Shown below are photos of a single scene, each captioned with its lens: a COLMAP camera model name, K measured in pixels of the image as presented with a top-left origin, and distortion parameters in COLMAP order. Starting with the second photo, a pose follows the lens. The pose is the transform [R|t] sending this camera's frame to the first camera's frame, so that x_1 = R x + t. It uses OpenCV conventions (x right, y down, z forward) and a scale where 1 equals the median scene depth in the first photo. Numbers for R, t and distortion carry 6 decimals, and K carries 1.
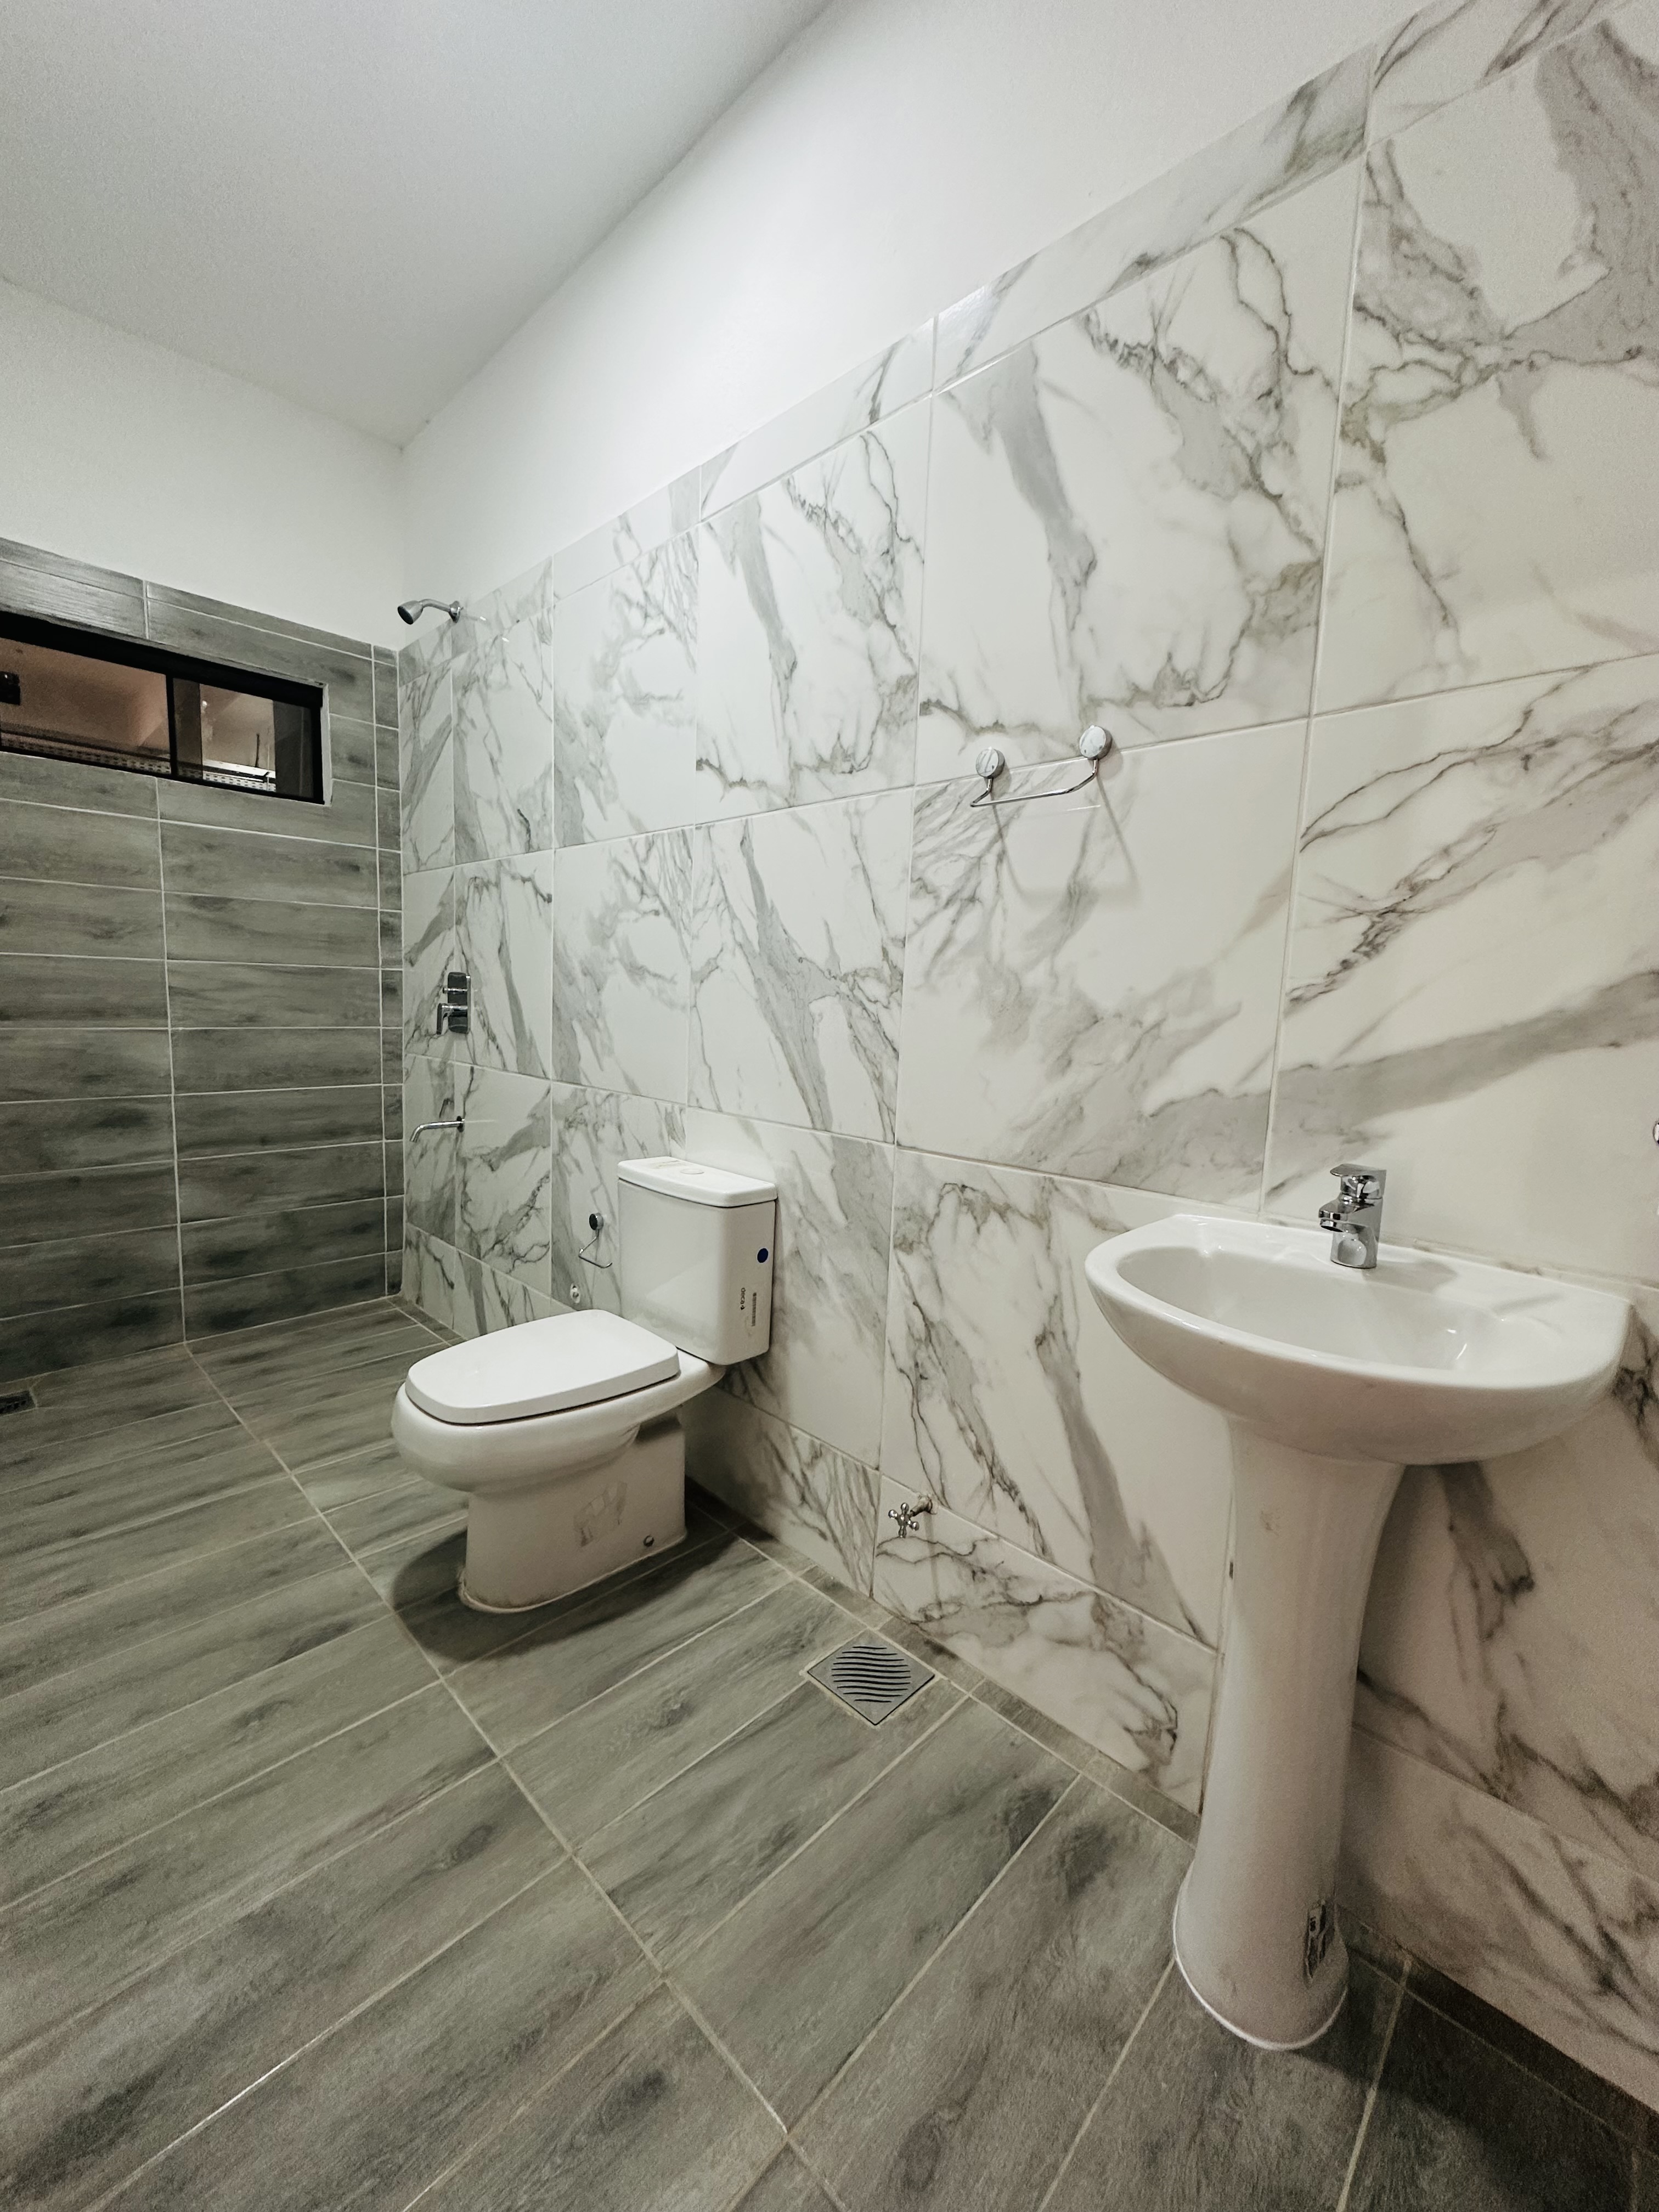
lens RADIAL K [[886.4, 0, 830.1], [0, 886.4, 1100.9], [0, 0, 1]] dist [-0.000727, 0.000323]
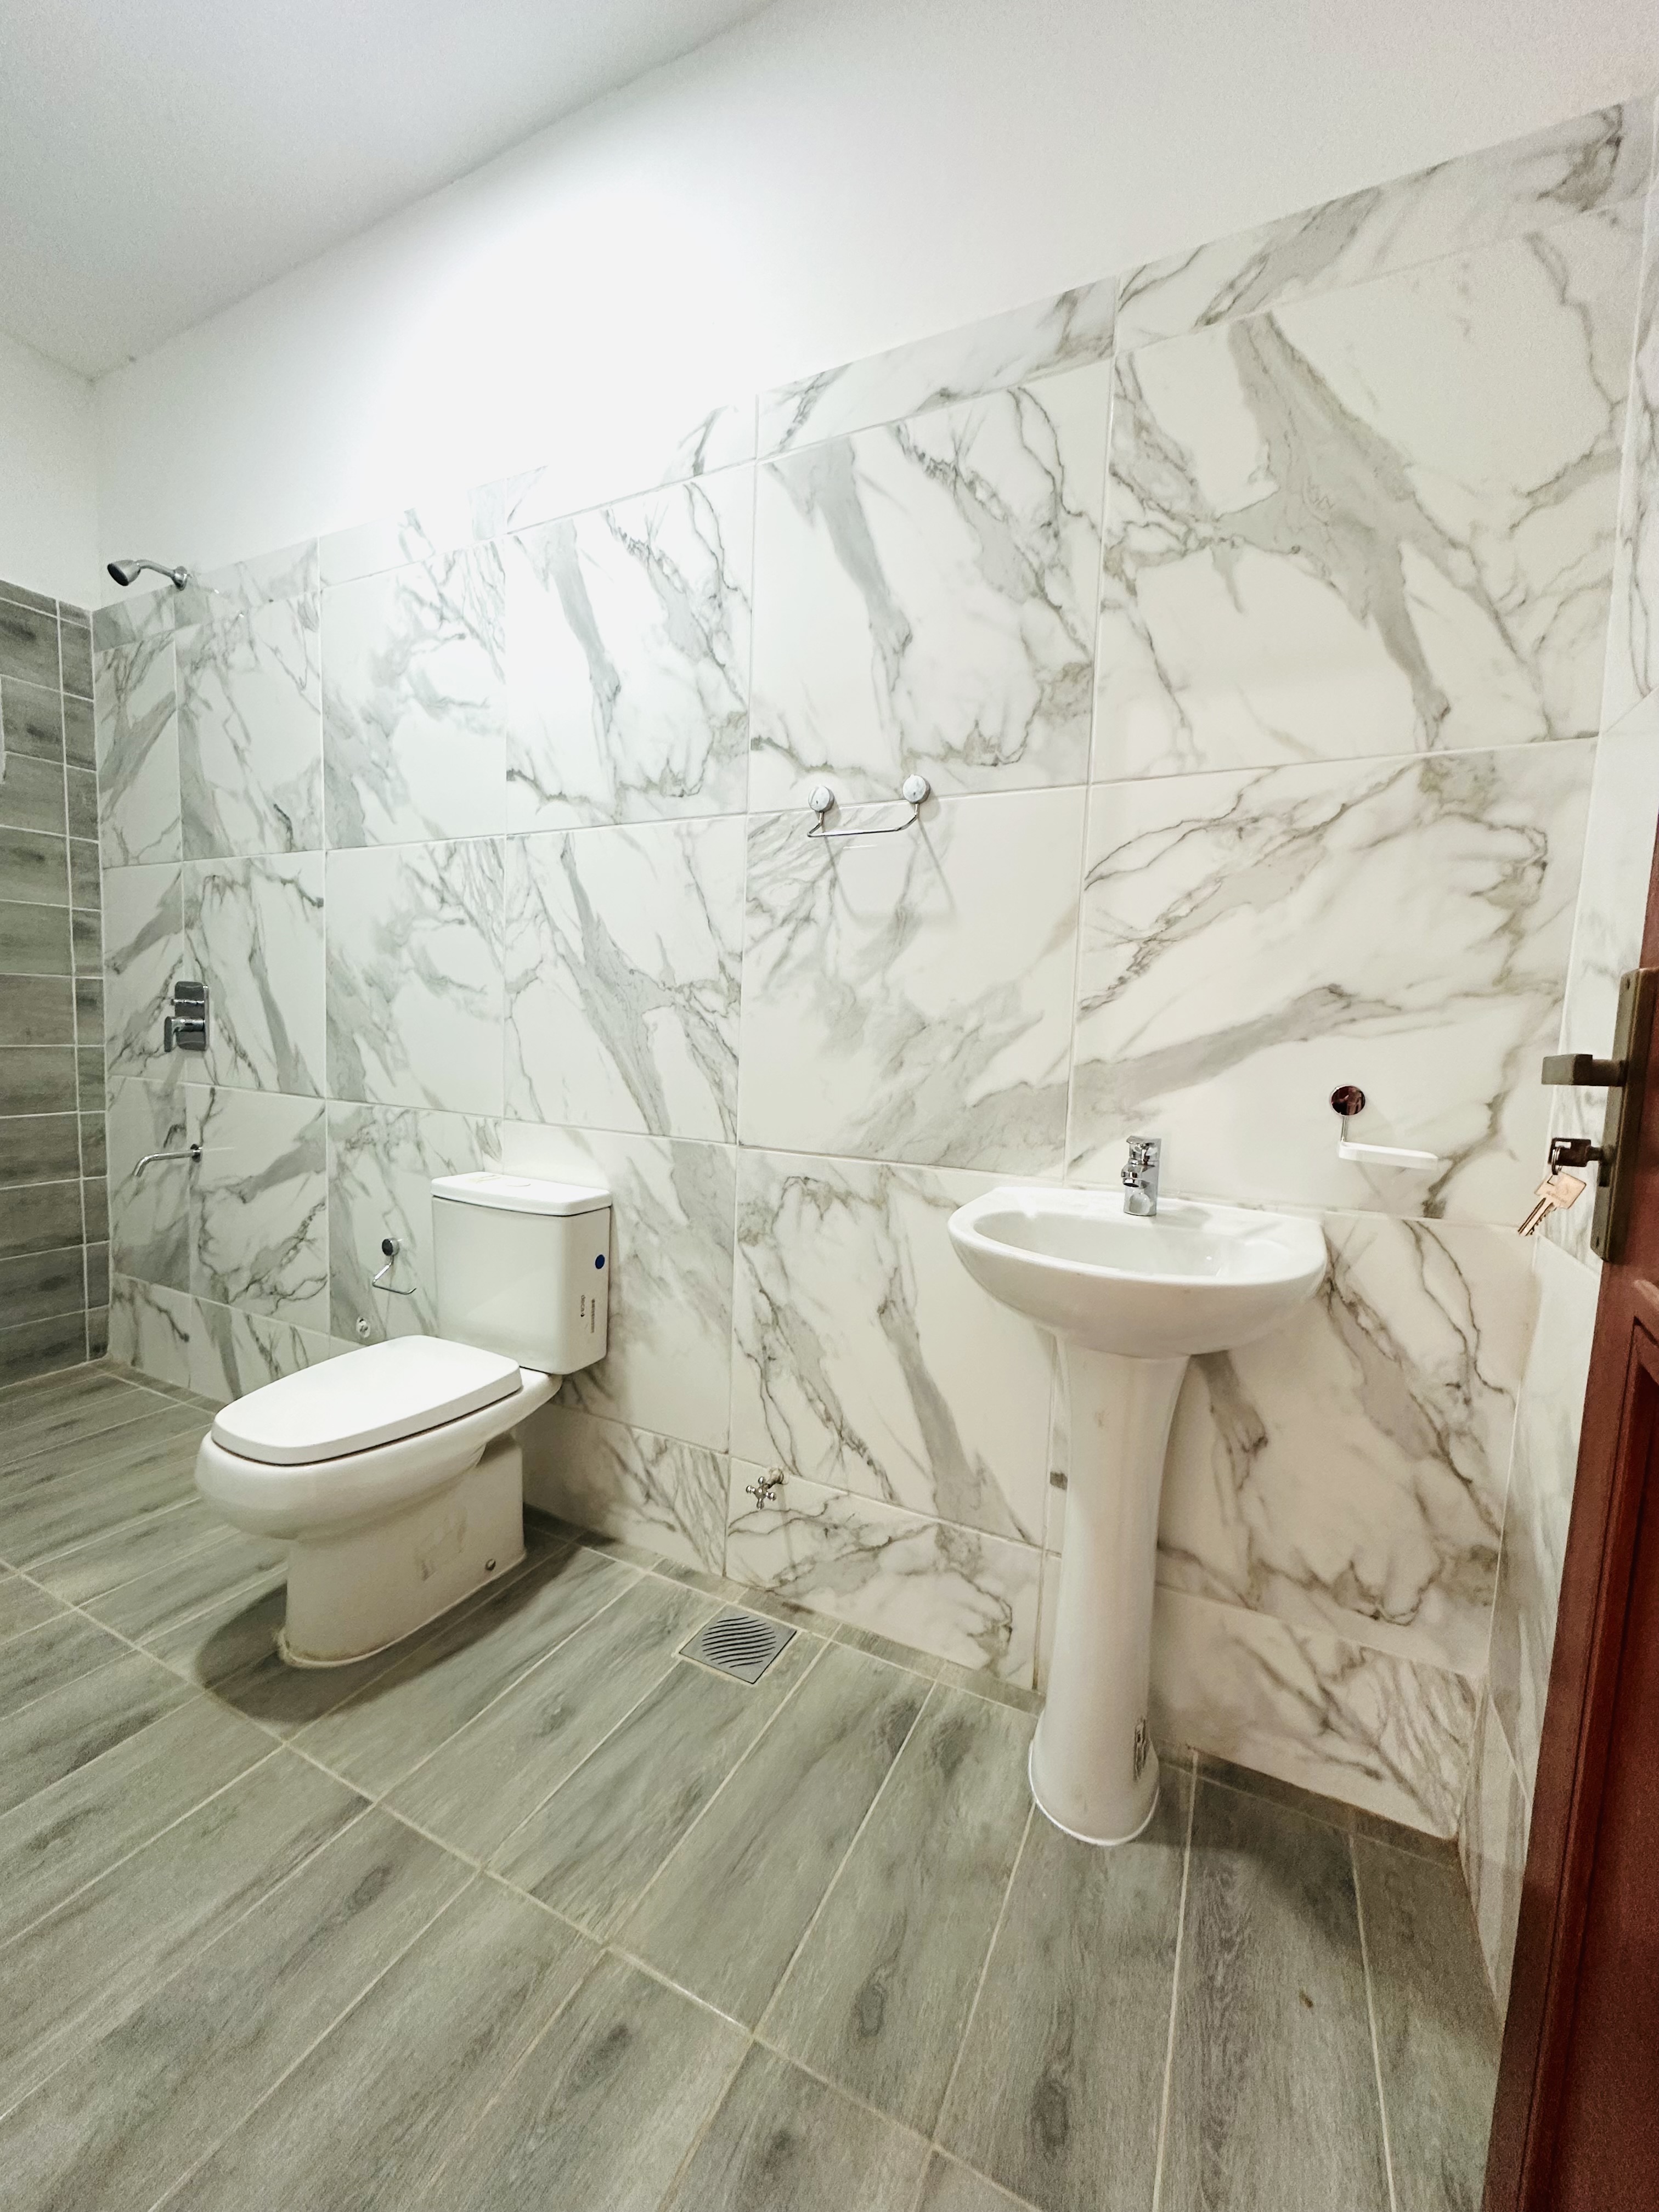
lens RADIAL K [[886.4, 0, 830.1], [0, 886.4, 1100.9], [0, 0, 1]] dist [-0.000727, 0.000323]
pose [[0.953682, -0.030727, 0.299242, -0.166990], [0.035909, 0.999285, -0.011830, 0.015818], [-0.298665, 0.022028, 0.954104, -0.070430]]
